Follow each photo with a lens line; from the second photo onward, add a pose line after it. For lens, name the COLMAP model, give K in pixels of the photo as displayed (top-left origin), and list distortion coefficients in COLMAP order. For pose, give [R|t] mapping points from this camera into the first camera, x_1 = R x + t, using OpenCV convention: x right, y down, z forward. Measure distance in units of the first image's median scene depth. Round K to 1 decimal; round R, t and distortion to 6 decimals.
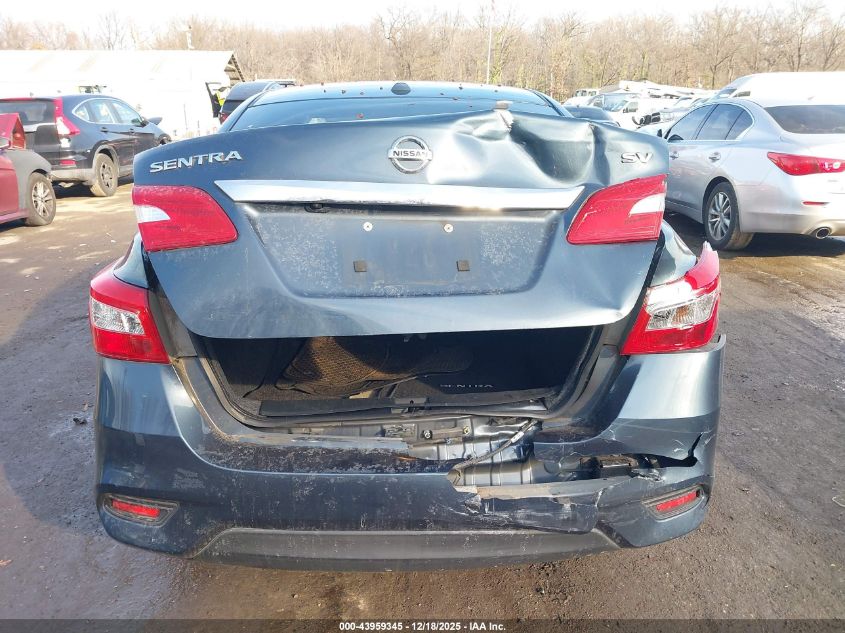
lens RADIAL K [[647.6, 0, 422.5], [0, 647.6, 316.5], [0, 0, 1]] dist [0.001421, -0.004566]
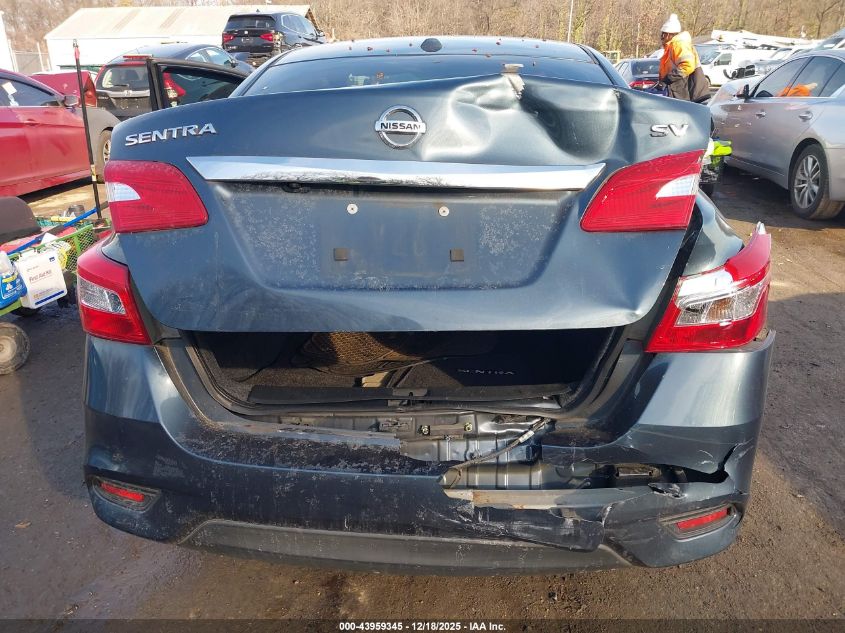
lens RADIAL K [[648.2, 0, 423.6], [0, 648.2, 306.6], [0, 0, 1]] dist [0.006537, -0.004803]
pose [[0.993615, 0.033184, -0.107829, 0.103253], [-0.027830, 0.998322, 0.050787, -0.043377], [0.109334, -0.047461, 0.992871, 0.088950]]
